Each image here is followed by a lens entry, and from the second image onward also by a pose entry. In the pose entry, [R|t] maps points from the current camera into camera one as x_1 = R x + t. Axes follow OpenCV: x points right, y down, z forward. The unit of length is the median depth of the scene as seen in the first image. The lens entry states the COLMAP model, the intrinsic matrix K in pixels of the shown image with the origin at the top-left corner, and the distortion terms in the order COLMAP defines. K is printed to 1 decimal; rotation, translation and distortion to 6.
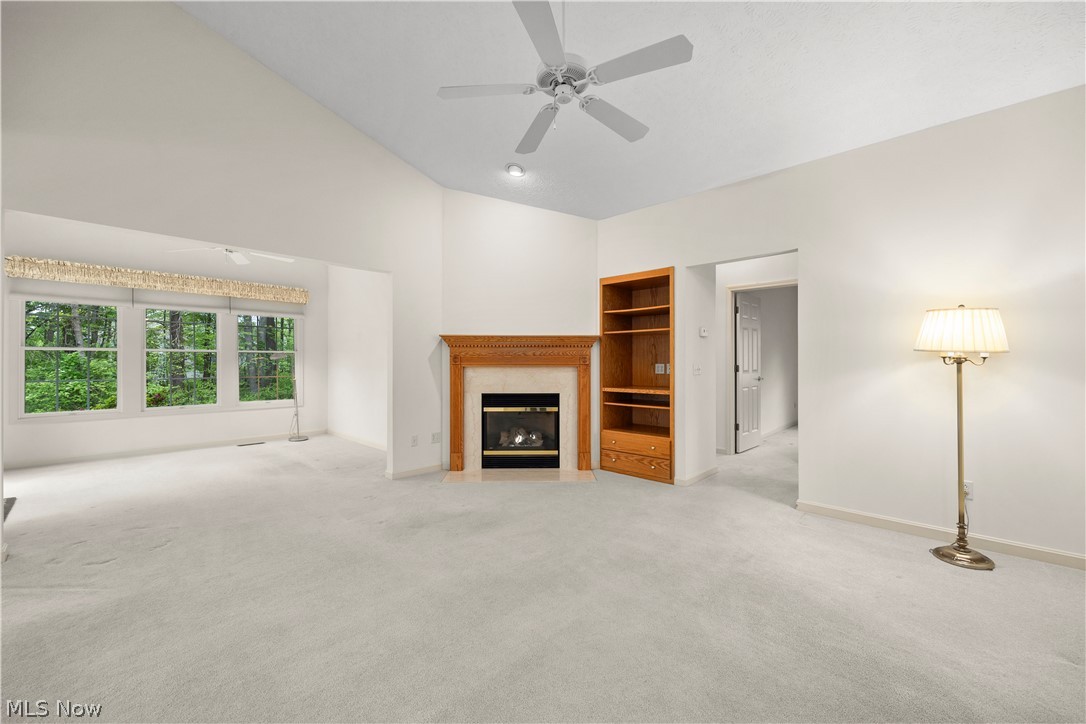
lens RADIAL K [[427.2, 0, 539.1], [0, 427.2, 361.7], [0, 0, 1]] dist [-0.002590, -0.001249]
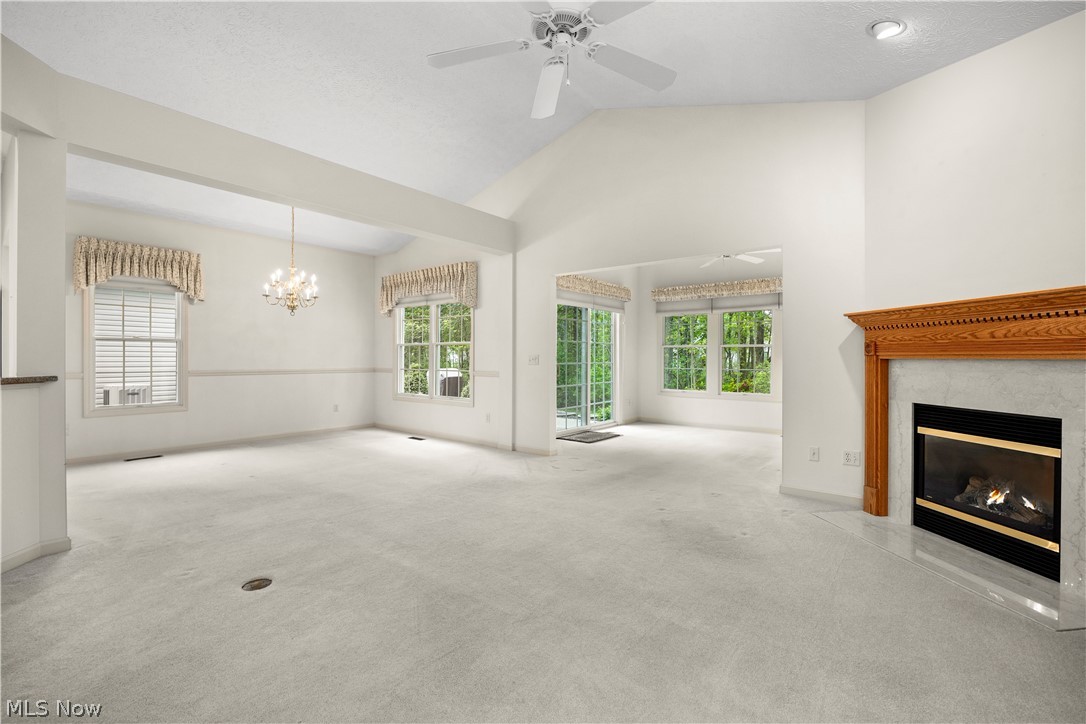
lens RADIAL K [[477.9, 0, 549.7], [0, 477.9, 362.1], [0, 0, 1]] dist [-0.018783, -0.001032]
pose [[0.094838, 0.008478, -0.995457, 0.491086], [-0.000580, 0.999964, 0.008461, 0.010136], [0.995493, -0.000225, 0.094839, 0.417330]]
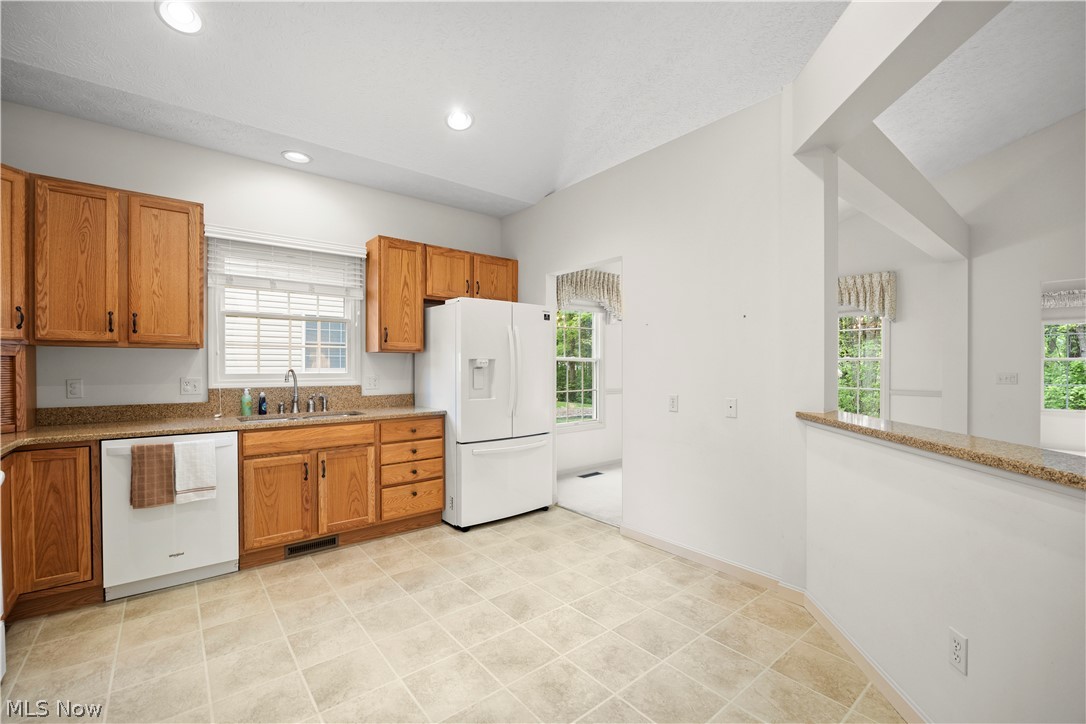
lens RADIAL K [[457.6, 0, 540.5], [0, 457.6, 368.7], [0, 0, 1]] dist [-0.013136, -0.000051]
pose [[-0.131460, 0.007149, -0.991296, 0.416495], [0.002928, 0.999972, 0.006823, -0.019028], [0.991317, -0.002005, -0.131478, -0.396888]]
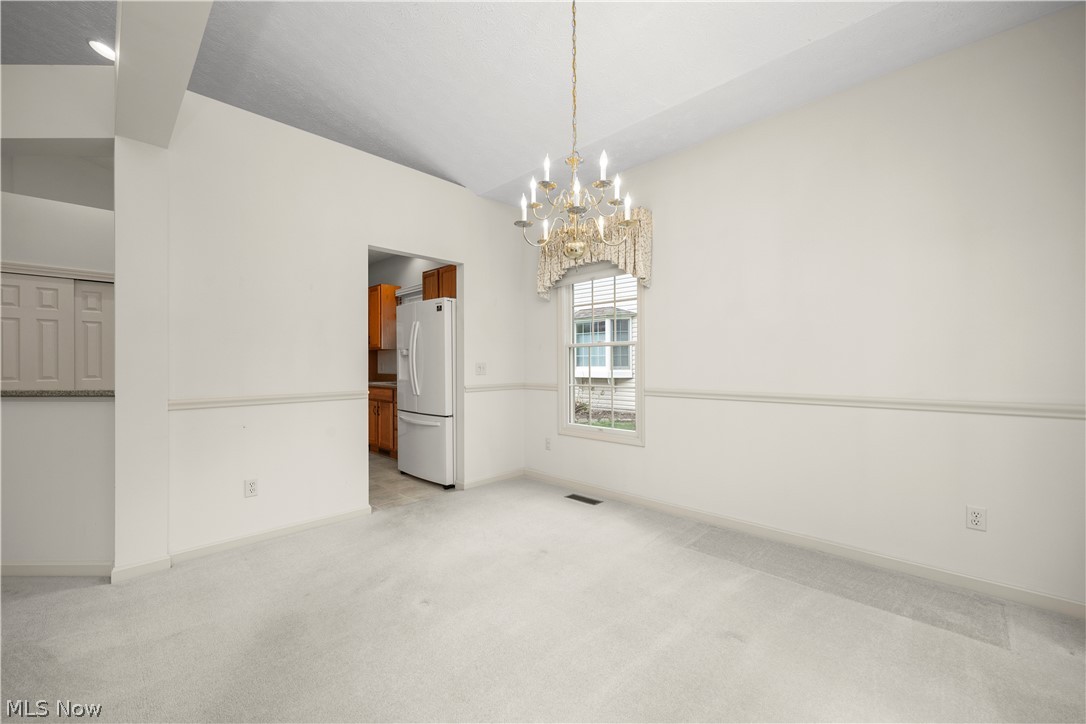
lens RADIAL K [[427.2, 0, 546.8], [0, 427.2, 364.8], [0, 0, 1]] dist [-0.002590, -0.001249]
pose [[-0.999938, 0.000481, 0.011102, -0.636951], [0.000502, 0.999998, 0.001899, 0.001916], [-0.011101, 0.001904, -0.999937, 0.342815]]
